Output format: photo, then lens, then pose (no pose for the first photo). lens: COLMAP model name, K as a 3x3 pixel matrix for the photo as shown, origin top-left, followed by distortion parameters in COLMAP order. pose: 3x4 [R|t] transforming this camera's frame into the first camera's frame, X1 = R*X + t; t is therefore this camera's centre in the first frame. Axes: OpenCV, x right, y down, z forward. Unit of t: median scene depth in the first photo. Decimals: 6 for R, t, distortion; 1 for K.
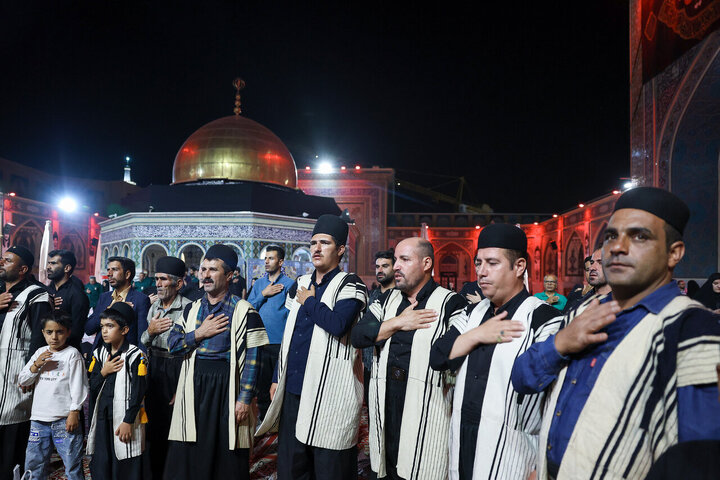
lens RADIAL K [[495.1, 0, 358.1], [0, 495.1, 289.5], [0, 0, 1]] dist [-0.062987, 0.026881]
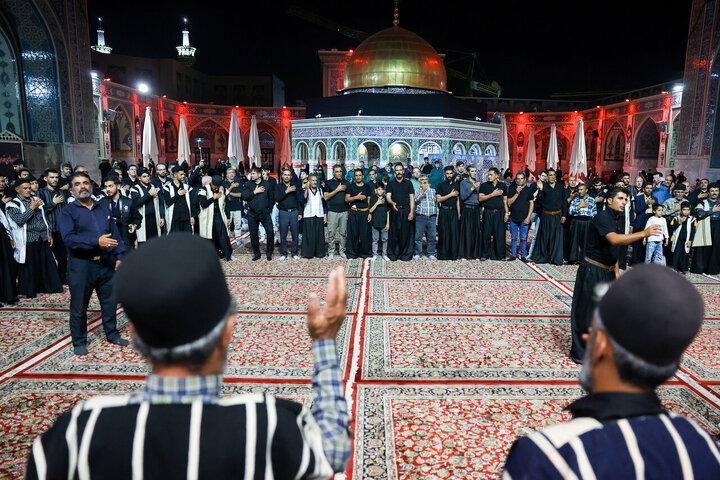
lens RADIAL K [[543.3, 0, 364.5], [0, 543.3, 256.7], [0, 0, 1]] dist [-0.071357, 0.009202]
pose [[0.993903, -0.016635, 0.108998, -0.515235], [-0.001947, 0.985751, 0.168199, -0.030444], [-0.110243, -0.167385, 0.979708, -0.373170]]
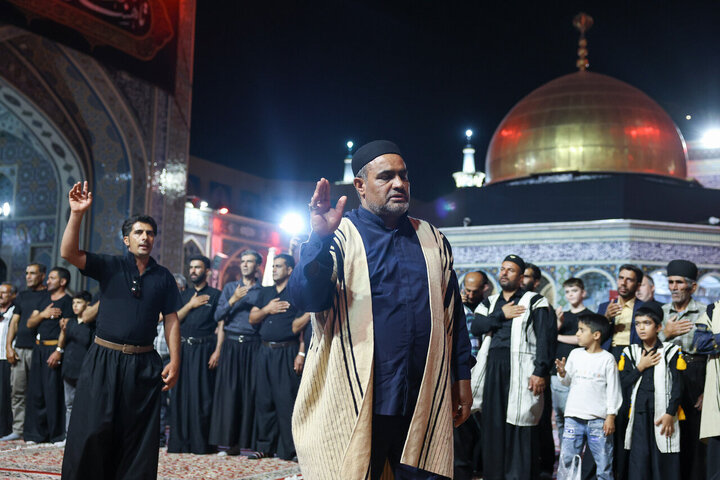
lens RADIAL K [[933.9, 0, 319.5], [0, 933.9, 240.5], [0, 0, 1]] dist [0.004970, 0.045973]
pose [[0.905291, -0.039327, -0.422968, -0.055848], [-0.020274, 0.990570, -0.135497, 0.036531], [0.424308, 0.131240, 0.895957, -0.221348]]
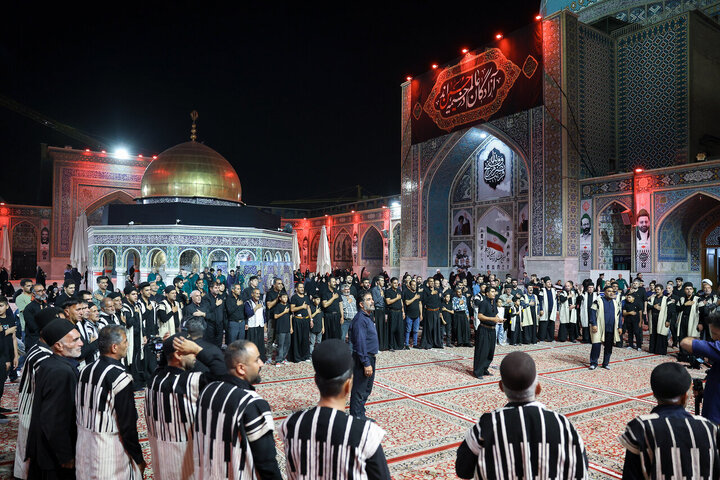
lens RADIAL K [[543.3, 0, 364.5], [0, 543.3, 256.7], [0, 0, 1]] dist [-0.071357, 0.009202]
pose [[0.771907, 0.001112, 0.635735, -0.853621], [0.005872, 0.999943, -0.008878, -0.051567], [-0.635709, 0.010585, 0.771857, -0.358149]]
